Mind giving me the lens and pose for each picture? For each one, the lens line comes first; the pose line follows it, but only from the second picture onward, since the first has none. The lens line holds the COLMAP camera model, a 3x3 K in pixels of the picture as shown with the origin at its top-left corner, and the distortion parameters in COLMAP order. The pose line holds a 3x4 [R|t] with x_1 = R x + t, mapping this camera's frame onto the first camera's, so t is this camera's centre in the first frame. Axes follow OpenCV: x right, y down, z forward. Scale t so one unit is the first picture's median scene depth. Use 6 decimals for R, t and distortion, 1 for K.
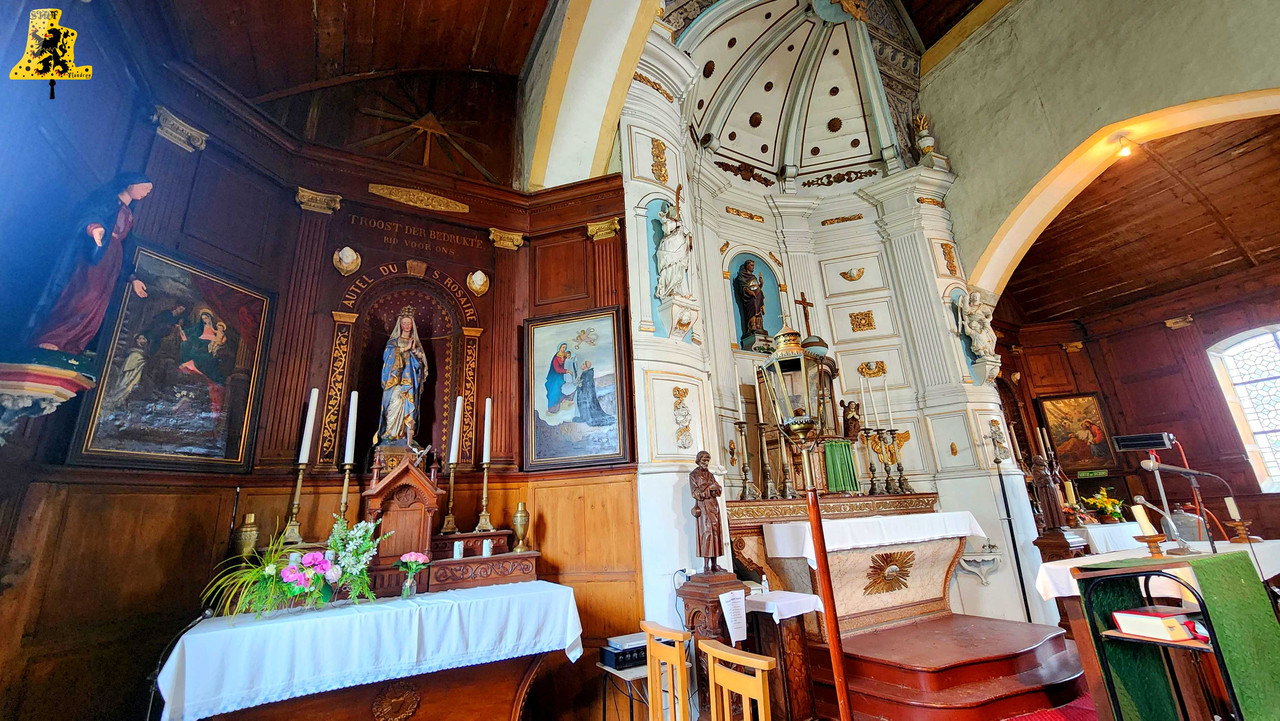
lens RADIAL K [[522.0, 0, 642.9], [0, 522.0, 345.2], [0, 0, 1]] dist [-0.001792, 0.000290]
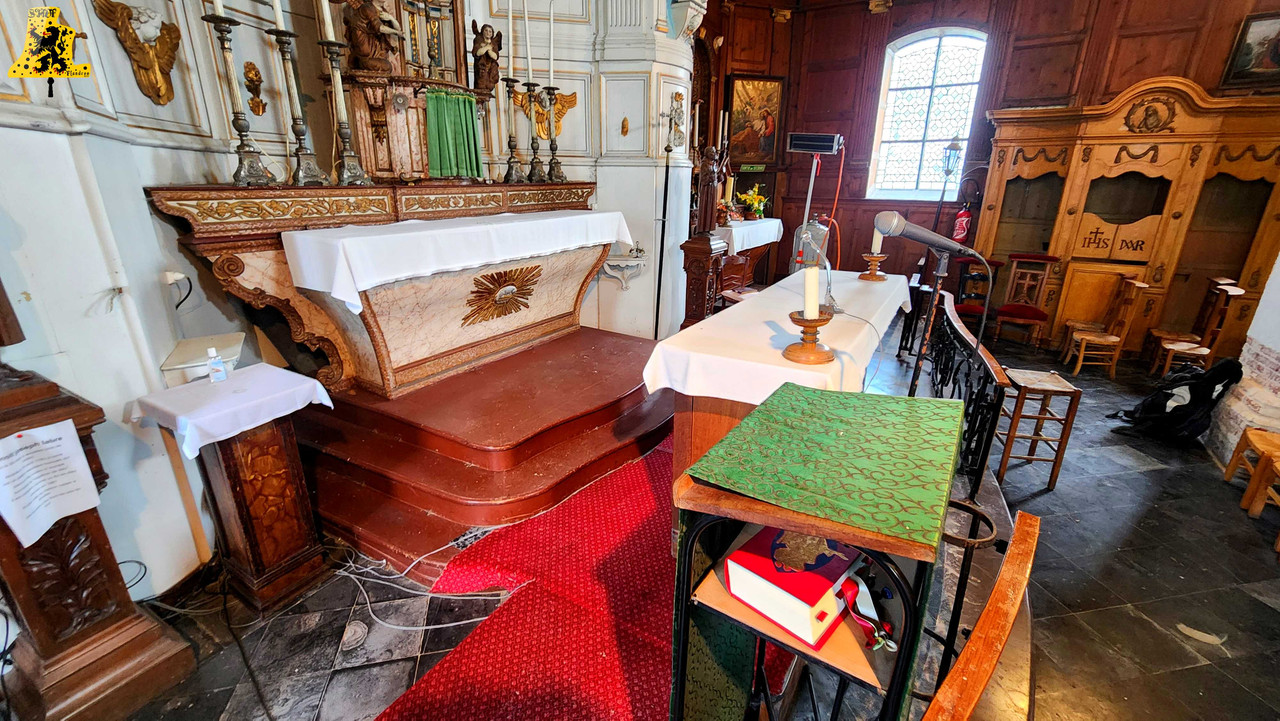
lens RADIAL K [[522.0, 0, 652.0], [0, 522.0, 356.0], [0, 0, 1]] dist [-0.001792, 0.000290]
pose [[0.861142, -0.109405, 0.496452, 0.242417], [-0.211560, 0.810860, 0.545664, 0.052630], [-0.462251, -0.574924, 0.675120, 0.310688]]
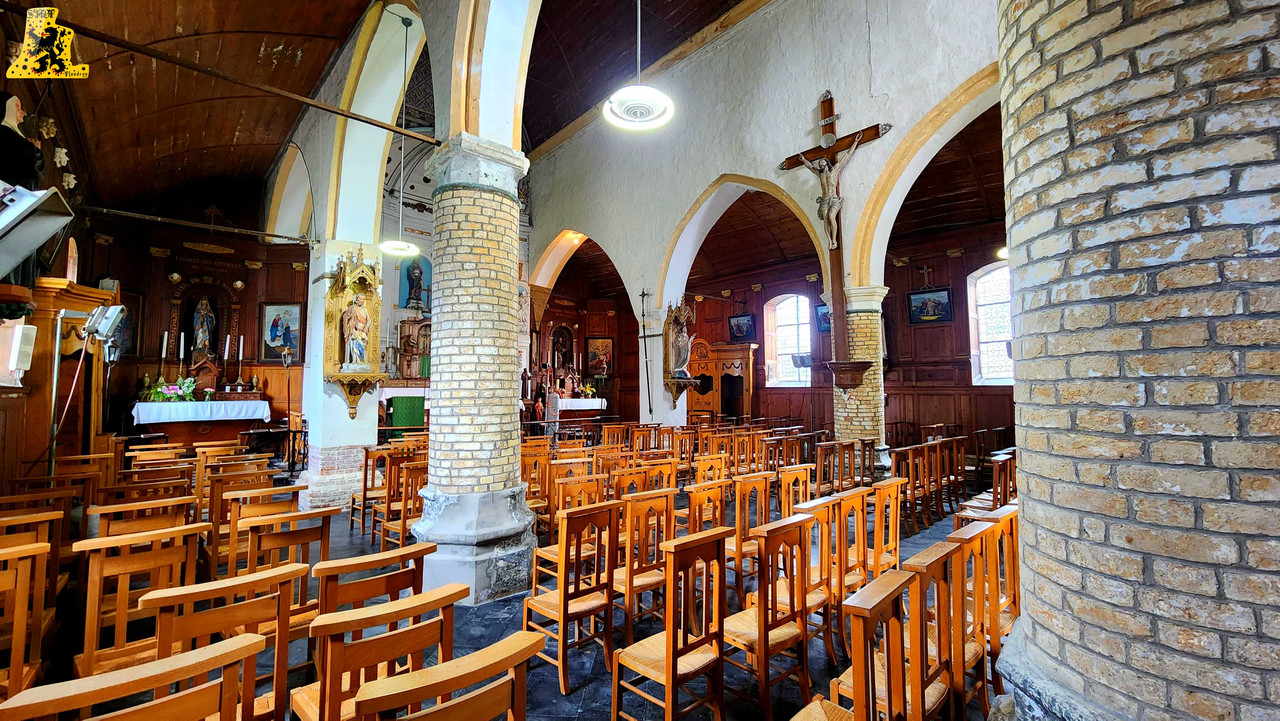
lens RADIAL K [[522.0, 0, 637.4], [0, 522.0, 345.1], [0, 0, 1]] dist [-0.001792, 0.000290]
pose [[0.964507, 0.075526, 0.253025, 0.680313], [-0.130836, 0.969019, 0.209488, -0.467996], [-0.229364, -0.235157, 0.944507, -1.374545]]
